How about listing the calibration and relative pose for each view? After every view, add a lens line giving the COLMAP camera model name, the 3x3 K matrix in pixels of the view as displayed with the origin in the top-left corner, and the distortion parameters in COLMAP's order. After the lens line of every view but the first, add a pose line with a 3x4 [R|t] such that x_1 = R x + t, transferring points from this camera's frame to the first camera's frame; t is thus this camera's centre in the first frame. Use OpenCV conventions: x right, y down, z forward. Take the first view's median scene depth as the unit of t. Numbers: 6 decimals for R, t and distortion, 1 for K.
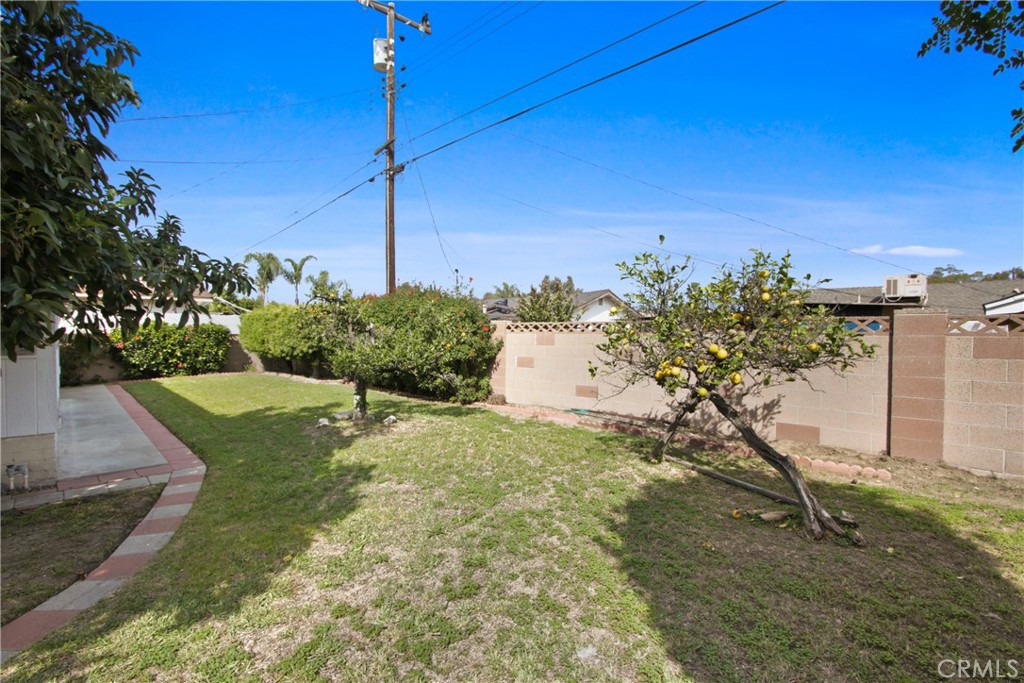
lens RADIAL K [[470.4, 0, 516.6], [0, 470.4, 341.6], [0, 0, 1]] dist [-0.019683, 0.004356]
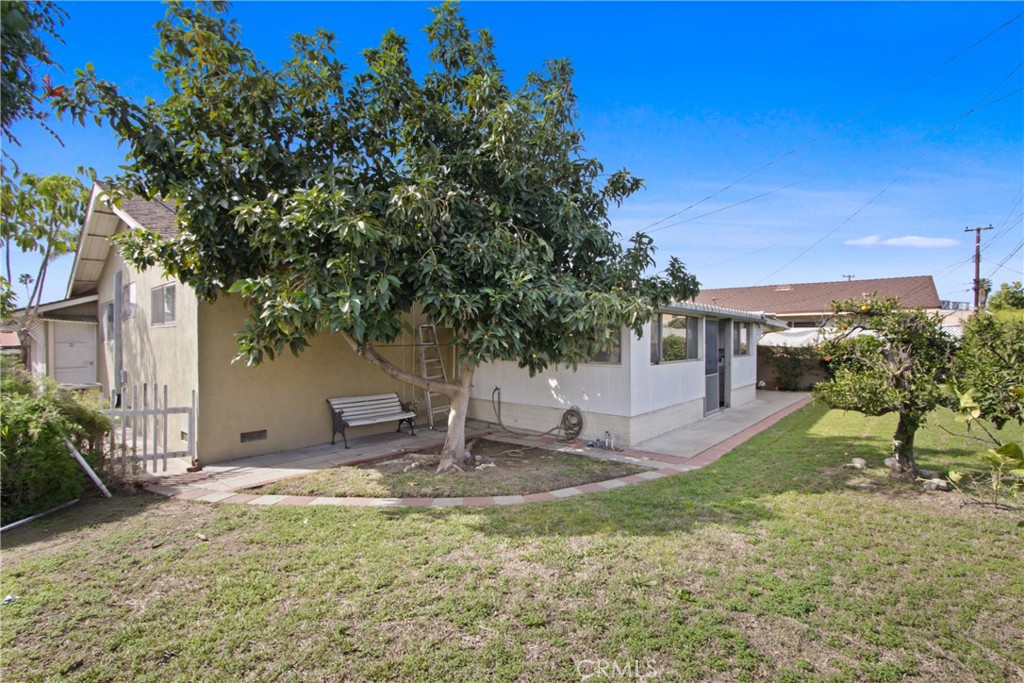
lens RADIAL K [[470.4, 0, 516.5], [0, 470.4, 341.8], [0, 0, 1]] dist [-0.019683, 0.004356]
pose [[0.087170, -0.002940, -0.996189, 0.574893], [-0.017813, 0.999831, -0.004509, -0.041654], [0.996034, 0.018138, 0.087103, 0.554521]]
